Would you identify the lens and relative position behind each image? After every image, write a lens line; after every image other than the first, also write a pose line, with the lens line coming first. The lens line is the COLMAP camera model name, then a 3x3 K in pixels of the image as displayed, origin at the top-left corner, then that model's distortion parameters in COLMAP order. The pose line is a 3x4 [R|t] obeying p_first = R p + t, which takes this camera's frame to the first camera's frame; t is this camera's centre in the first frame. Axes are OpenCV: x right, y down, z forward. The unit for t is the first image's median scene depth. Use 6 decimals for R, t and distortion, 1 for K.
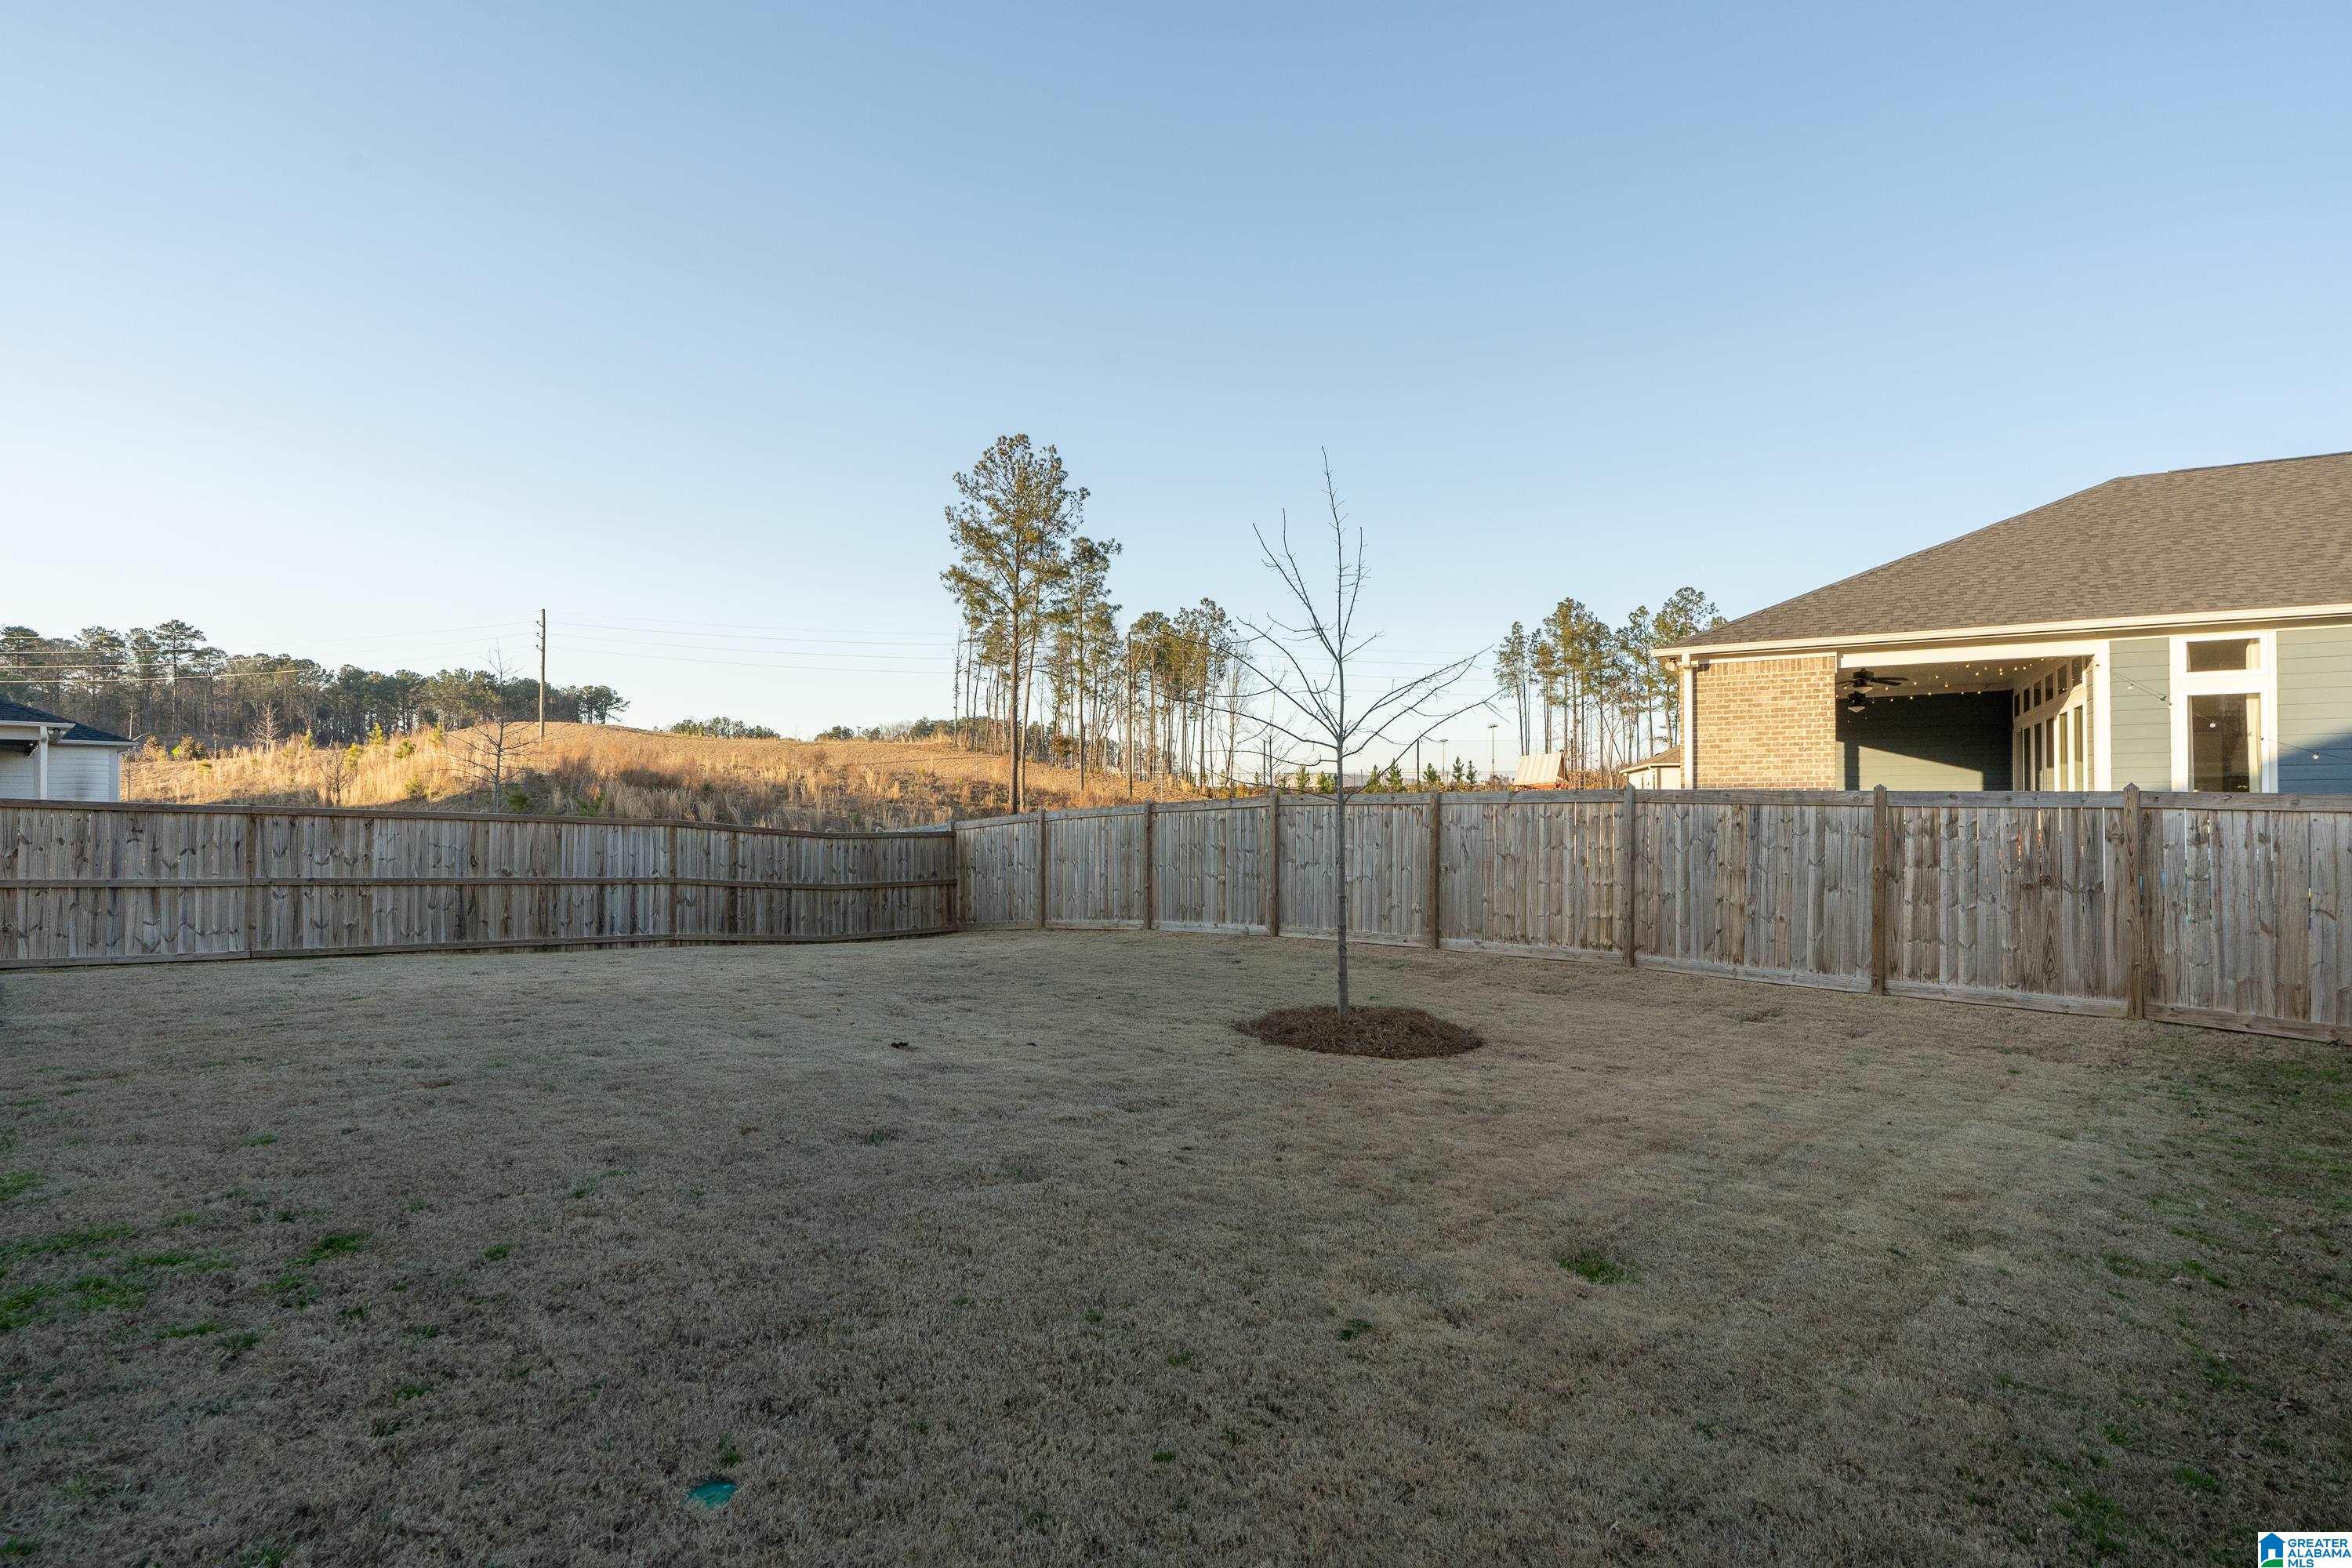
lens RADIAL K [[1138.7, 0, 1190.9], [0, 1138.7, 788.3], [0, 0, 1]] dist [-0.004084, 0.000530]
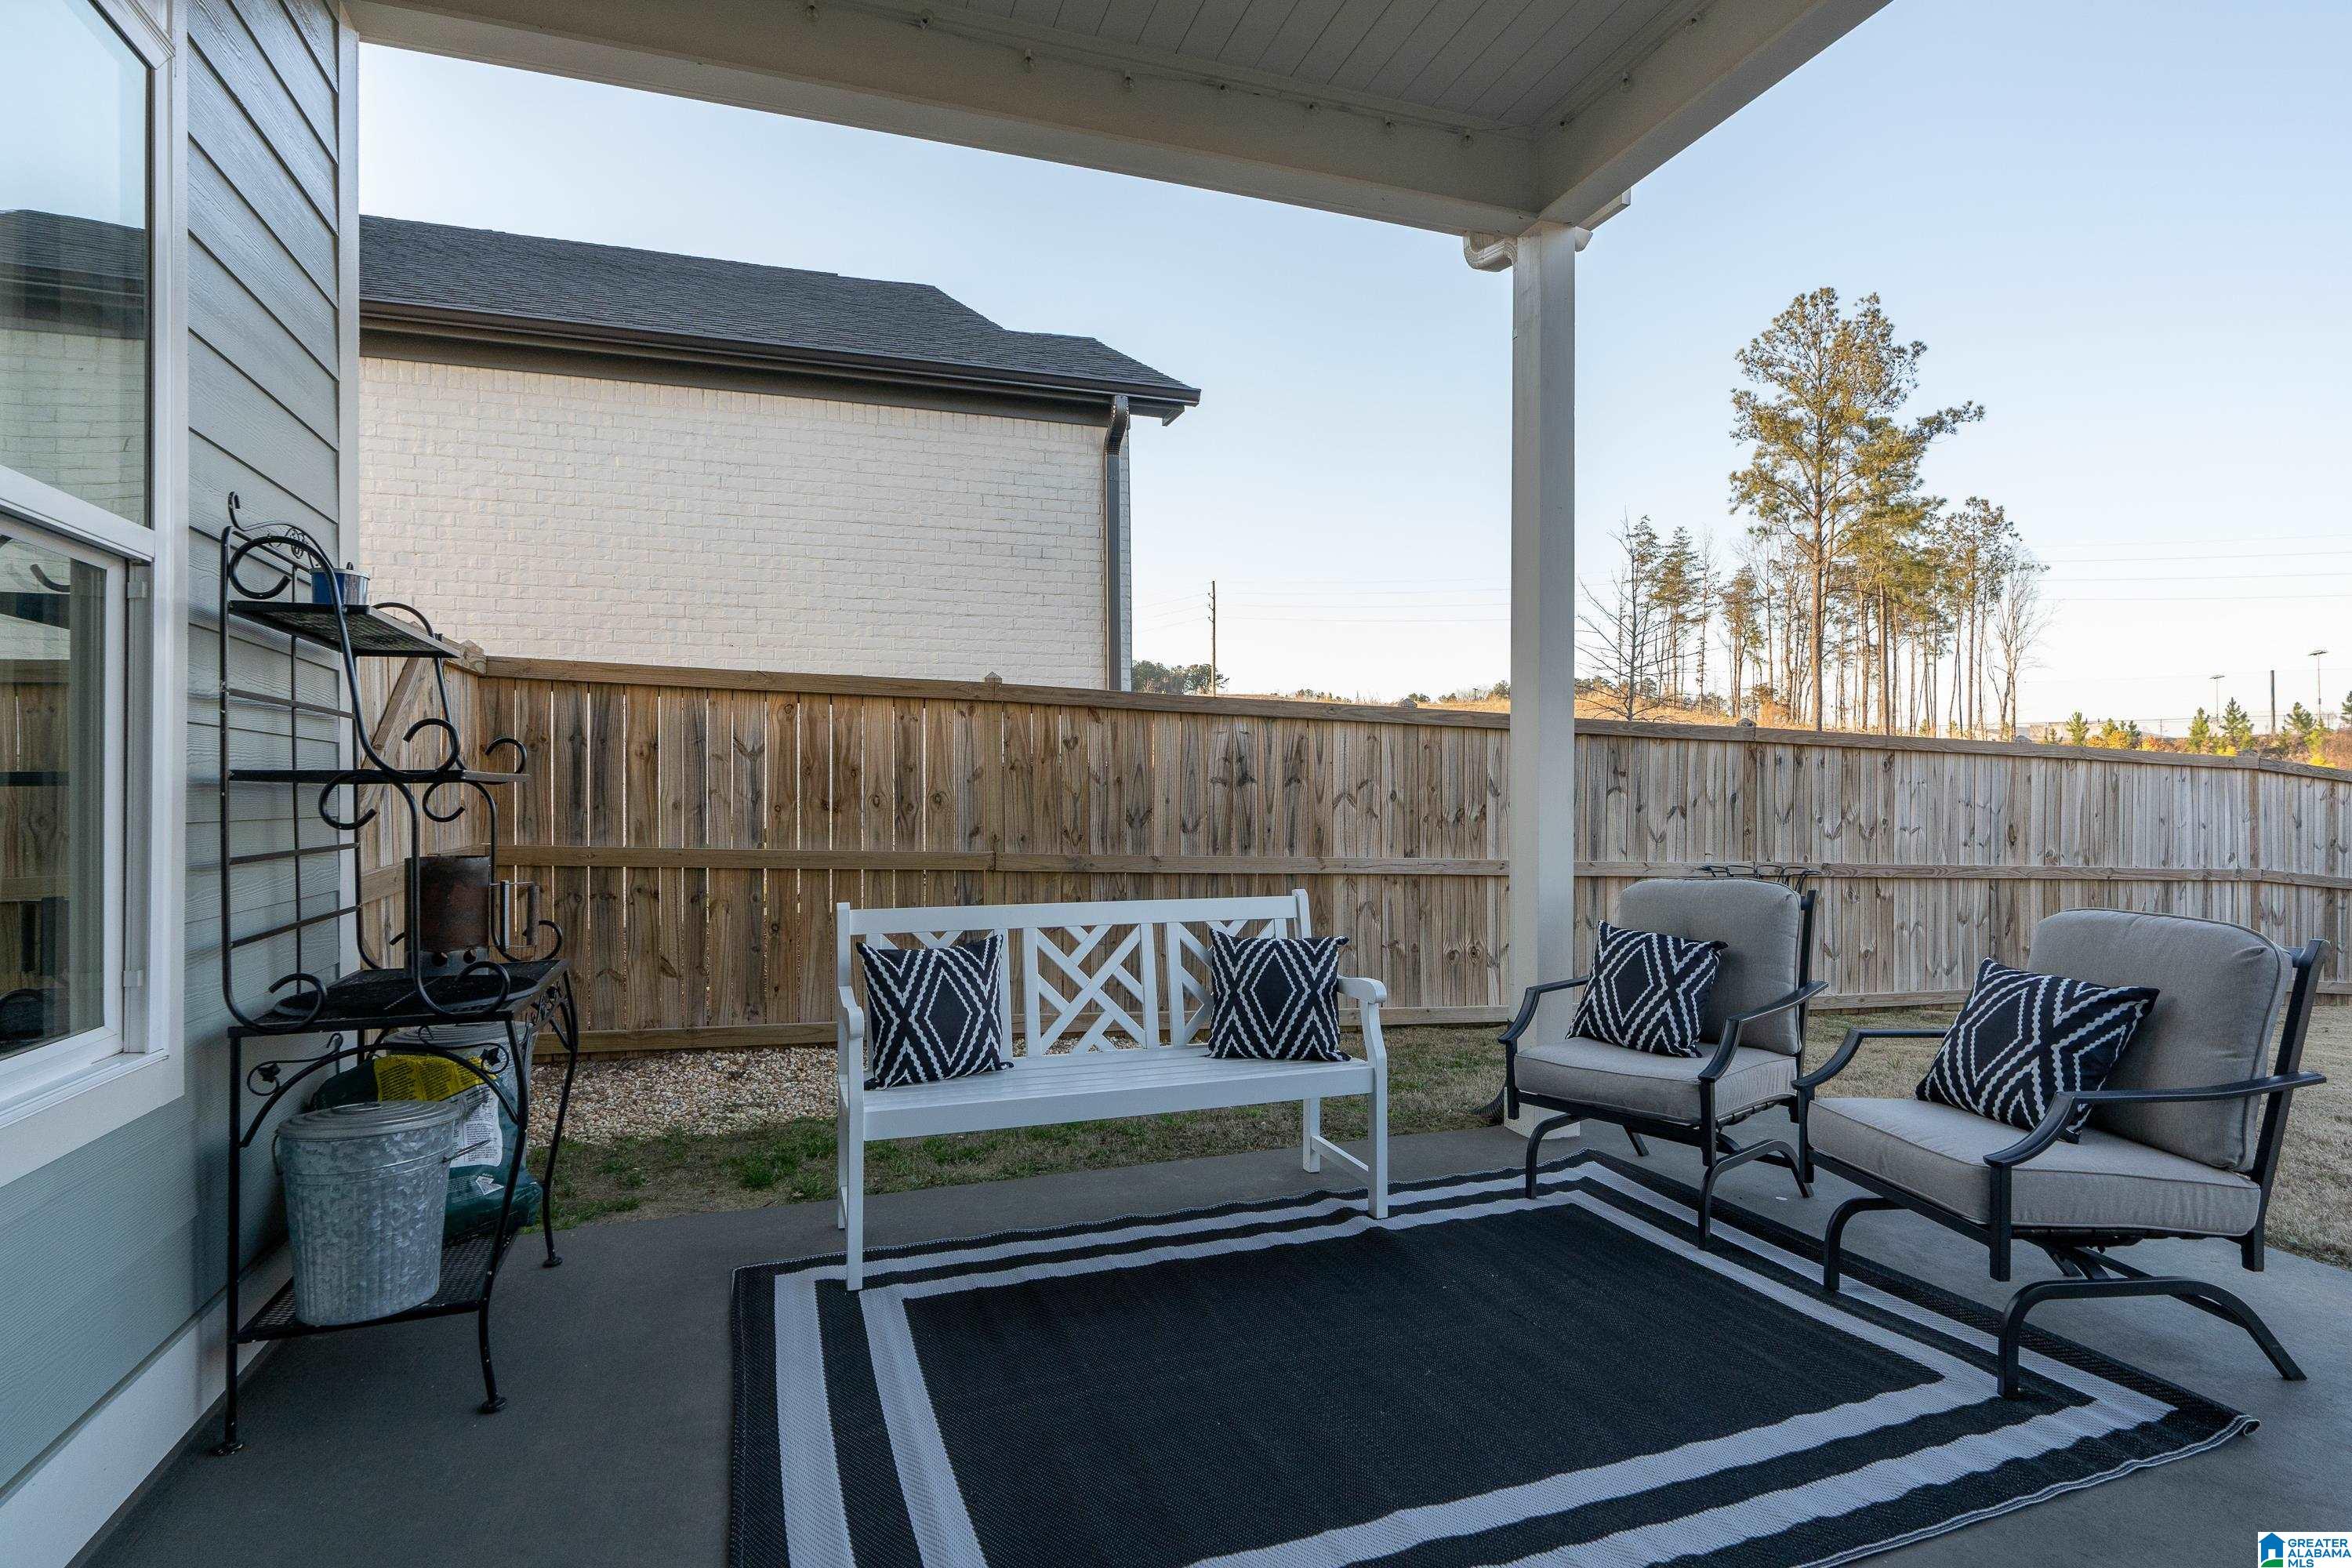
lens RADIAL K [[1138.7, 0, 1162.1], [0, 1138.7, 788.0], [0, 0, 1]] dist [-0.004084, 0.000530]
pose [[0.881450, -0.003261, -0.472266, -0.189277], [0.016439, 0.999582, 0.023779, 0.006222], [0.471991, -0.028724, 0.881135, 0.092337]]
